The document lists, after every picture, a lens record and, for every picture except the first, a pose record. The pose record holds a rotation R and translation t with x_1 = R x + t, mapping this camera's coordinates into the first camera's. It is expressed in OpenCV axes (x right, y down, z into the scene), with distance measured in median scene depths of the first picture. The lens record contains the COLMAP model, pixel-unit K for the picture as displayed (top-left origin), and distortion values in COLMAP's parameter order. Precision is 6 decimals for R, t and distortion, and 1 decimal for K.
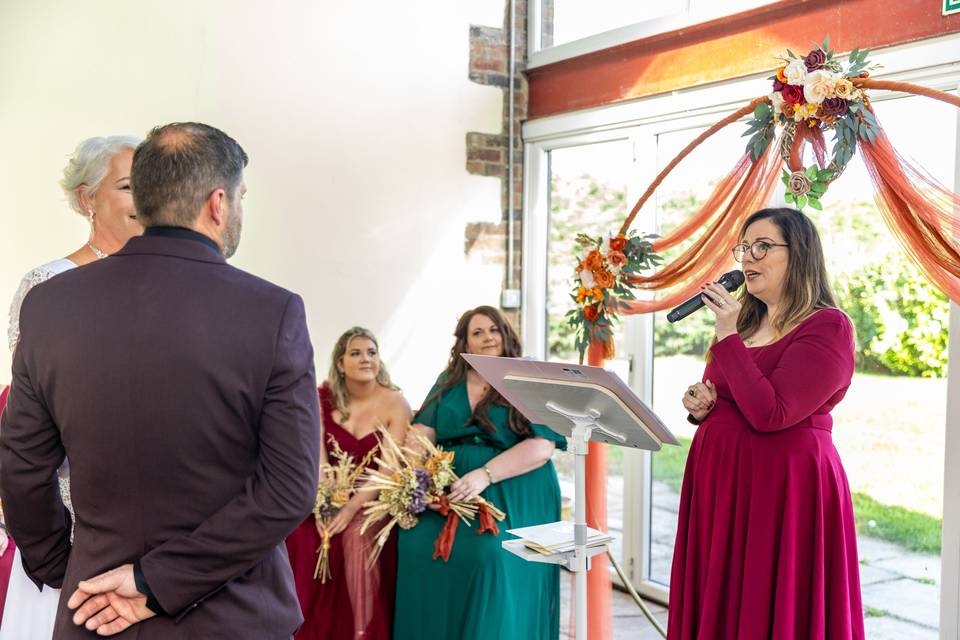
lens RADIAL K [[1027.9, 0, 483.6], [0, 1027.9, 320.7], [0, 0, 1]] dist [-0.002456, 0.013548]
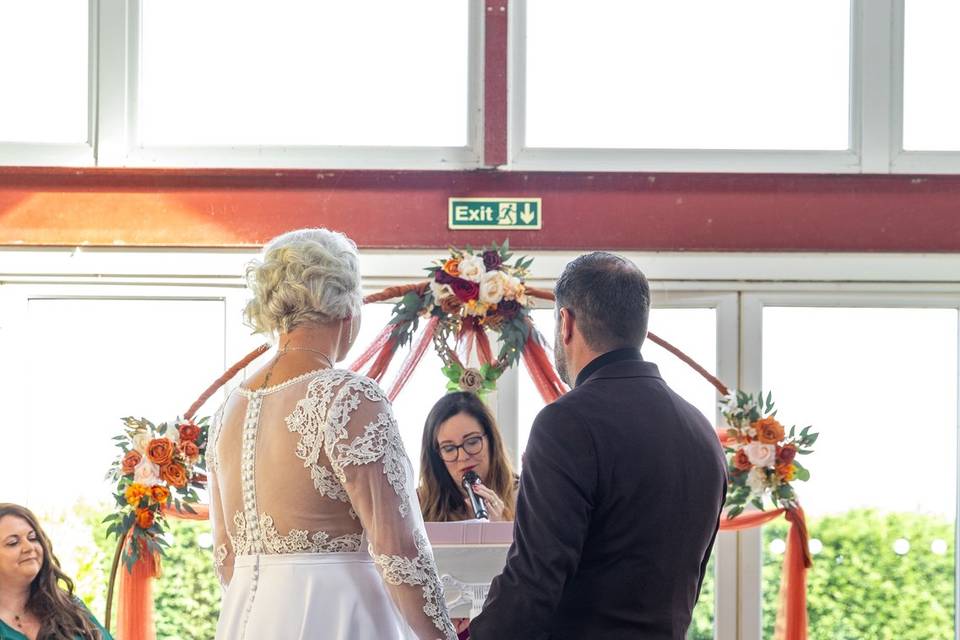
lens RADIAL K [[1811.1, 0, 481.4], [0, 1811.1, 326.5], [0, 0, 1]] dist [-0.036426, 0.083396]
pose [[0.577332, 0.130977, 0.805936, -0.877176], [0.026594, 0.983510, -0.178887, 0.102160], [-0.816077, 0.124710, 0.564328, 0.005757]]
